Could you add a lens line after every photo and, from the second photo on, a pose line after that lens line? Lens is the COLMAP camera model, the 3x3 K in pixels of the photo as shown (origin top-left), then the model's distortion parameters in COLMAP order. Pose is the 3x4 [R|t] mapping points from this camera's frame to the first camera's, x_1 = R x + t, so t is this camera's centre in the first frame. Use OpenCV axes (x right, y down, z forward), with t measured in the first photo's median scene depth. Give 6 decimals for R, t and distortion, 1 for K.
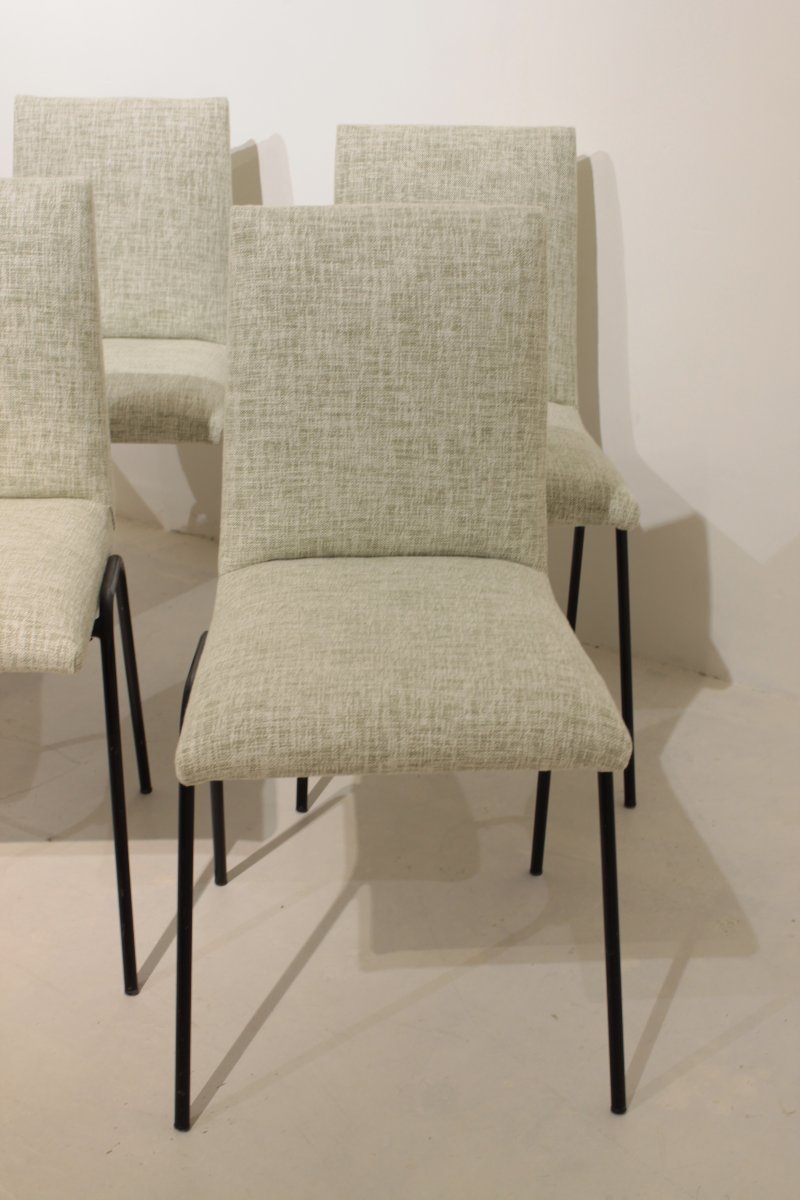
lens RADIAL K [[1651.7, 0, 396.0], [0, 1651.7, 596.9], [0, 0, 1]] dist [-0.078939, 0.000000]
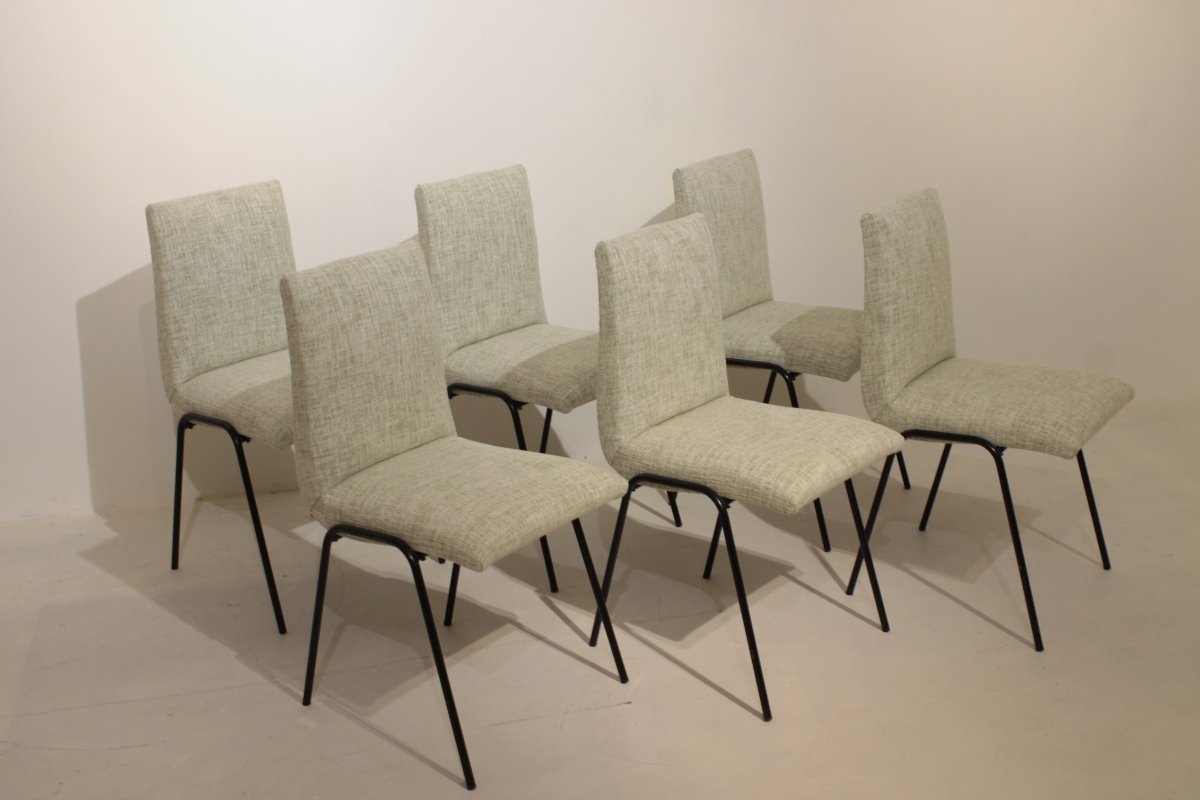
lens RADIAL K [[1589.6, 0, 597.5], [0, 1589.6, 389.4], [0, 0, 1]] dist [-0.100686, 0.000000]
pose [[0.665767, -0.269386, 0.695834, -1.620236], [0.328836, 0.943038, 0.050462, -0.226469], [-0.669792, 0.195220, 0.716427, -0.085408]]
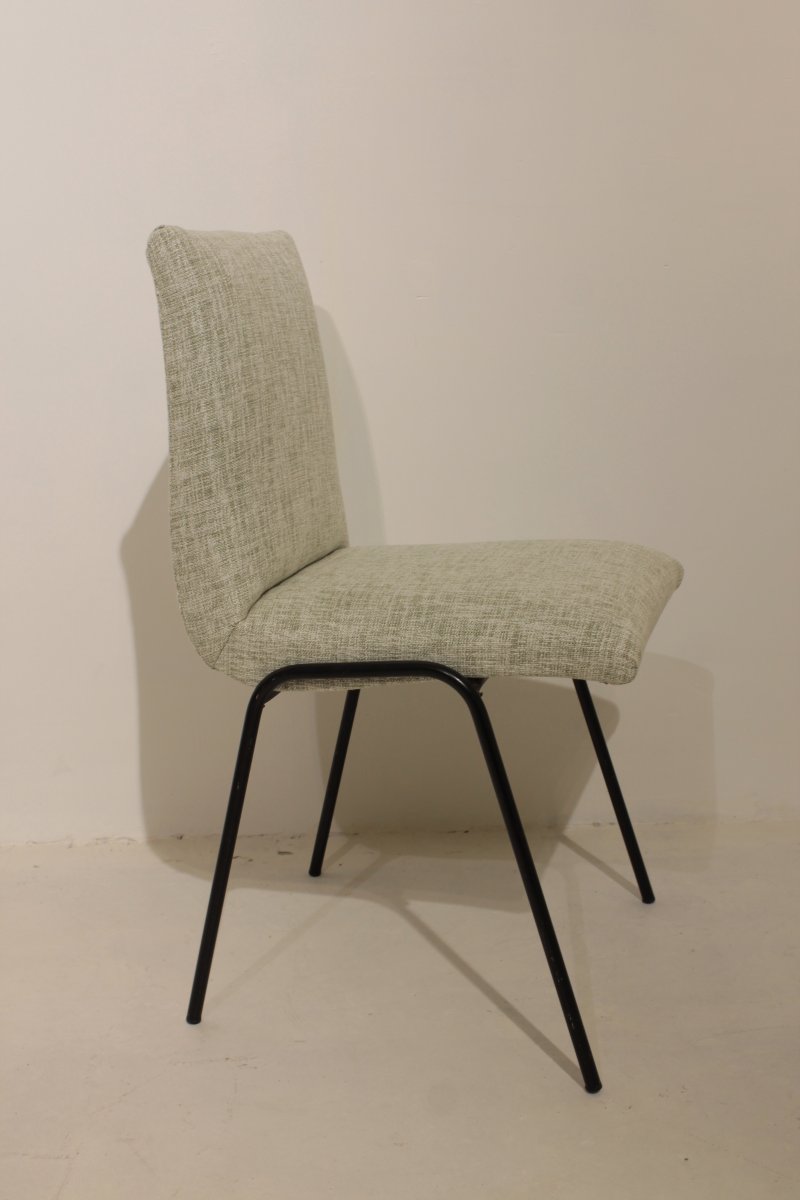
lens RADIAL K [[1439.4, 0, 398.0], [0, 1439.4, 592.9], [0, 0, 1]] dist [-0.060675, 0.000000]
pose [[0.300072, -0.245247, 0.921852, -1.058842], [0.414875, 0.903755, 0.105387, -0.287180], [-0.858974, 0.350829, 0.372938, 1.093620]]
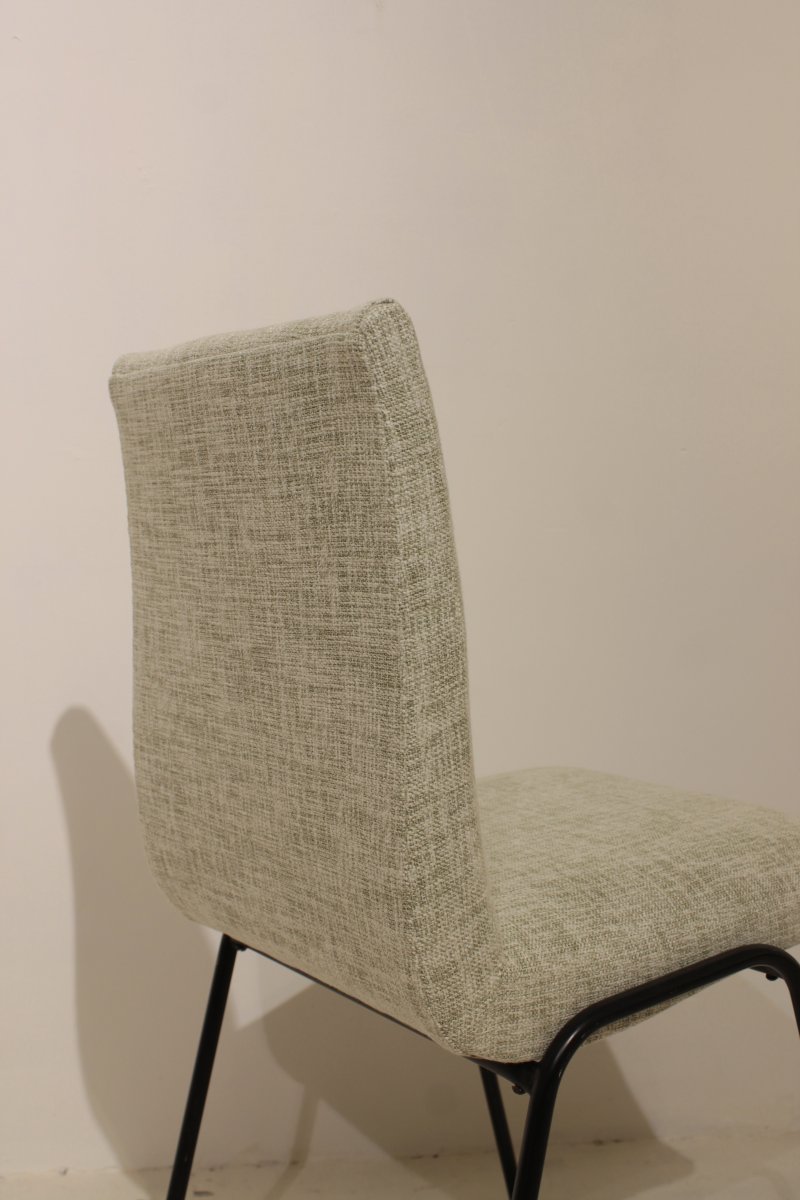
lens RADIAL K [[1390.0, 0, 396.1], [0, 1390.0, 608.4], [0, 0, 1]] dist [-0.090090, 0.000000]
pose [[-0.569658, -0.091500, 0.816773, -0.693561], [0.316857, 0.892511, 0.320977, -0.492003], [-0.758348, 0.441647, -0.479433, 1.676757]]
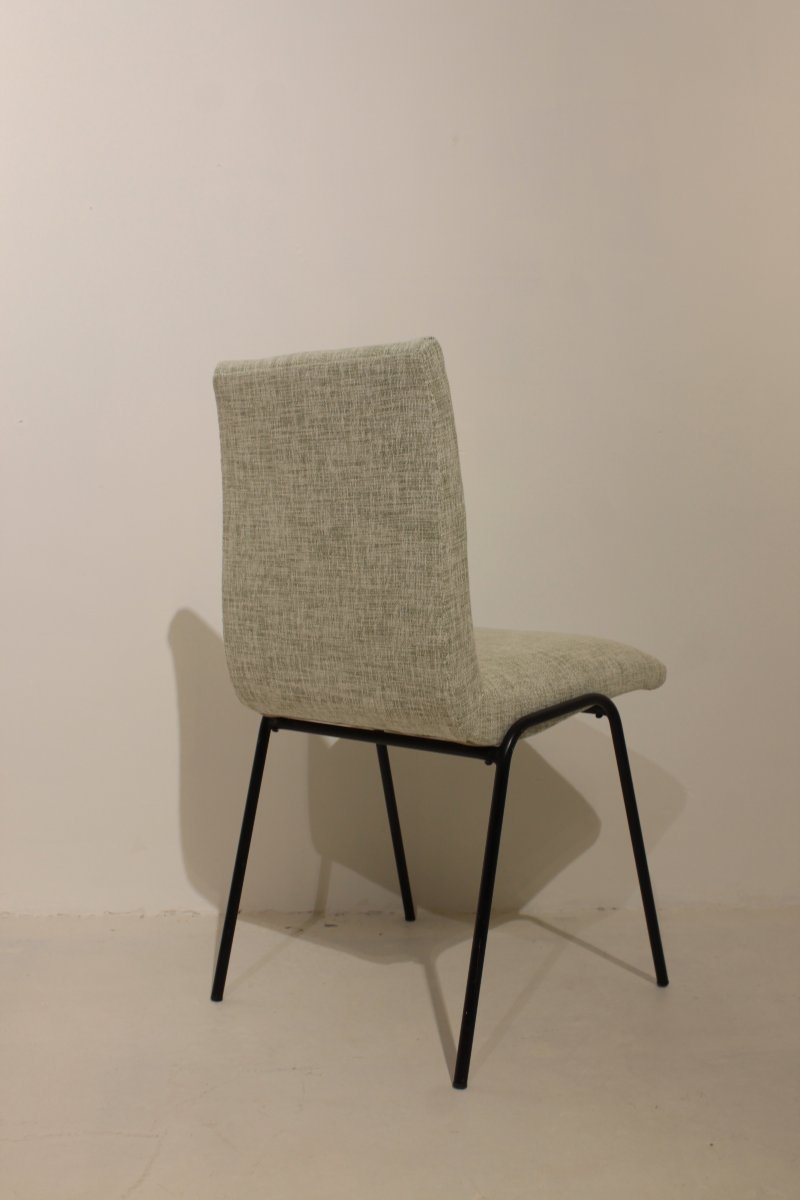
lens RADIAL K [[1273.0, 0, 404.3], [0, 1273.0, 596.2], [0, 0, 1]] dist [-0.119672, 0.000000]
pose [[-0.757970, -0.074296, 0.648044, -0.824352], [0.239580, 0.892344, 0.382523, -0.597509], [-0.606698, 0.445200, -0.658570, 2.013291]]
